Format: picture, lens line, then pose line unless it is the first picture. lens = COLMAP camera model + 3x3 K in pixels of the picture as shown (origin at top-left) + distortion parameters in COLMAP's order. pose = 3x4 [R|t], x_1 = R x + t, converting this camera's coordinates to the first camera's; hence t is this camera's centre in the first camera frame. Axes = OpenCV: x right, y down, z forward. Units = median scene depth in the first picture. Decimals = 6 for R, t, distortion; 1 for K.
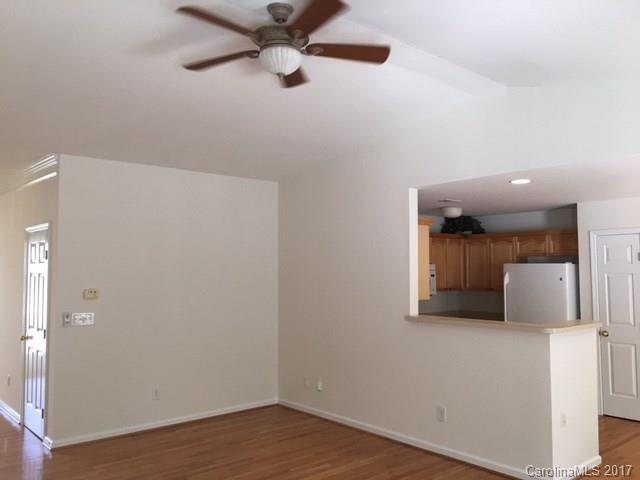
lens RADIAL K [[552.2, 0, 324.2], [0, 552.2, 236.7], [0, 0, 1]] dist [0.087329, -0.121210]
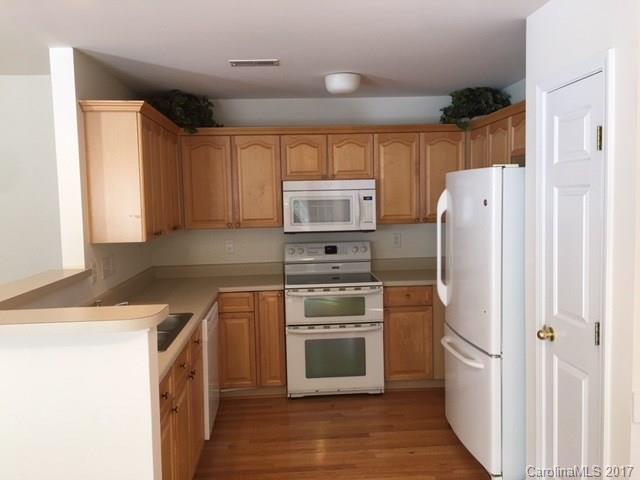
lens RADIAL K [[552.2, 0, 319.4], [0, 552.2, 238.9], [0, 0, 1]] dist [0.087329, -0.121210]
pose [[0.790612, 0.028931, -0.611634, 0.683260], [0.059197, 0.990593, 0.123376, 0.048013], [0.609450, -0.133749, 0.781462, 0.649246]]
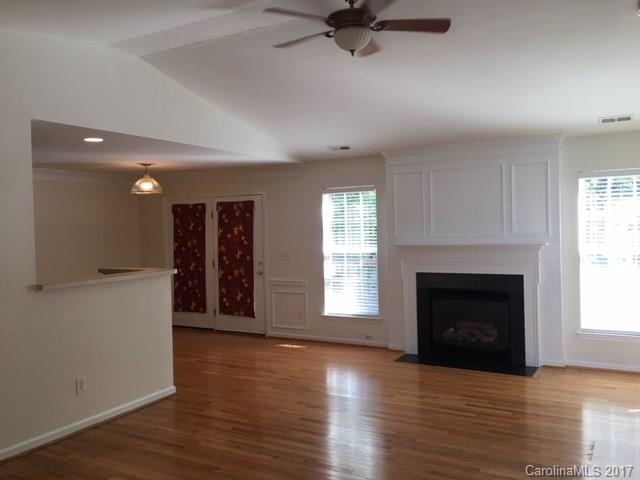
lens RADIAL K [[552.2, 0, 317.3], [0, 552.2, 240.8], [0, 0, 1]] dist [0.087329, -0.121210]
pose [[-0.320121, -0.018454, 0.947197, -0.691664], [-0.023861, 0.999650, 0.011412, 0.059927], [-0.947076, -0.018947, -0.320449, 0.851034]]
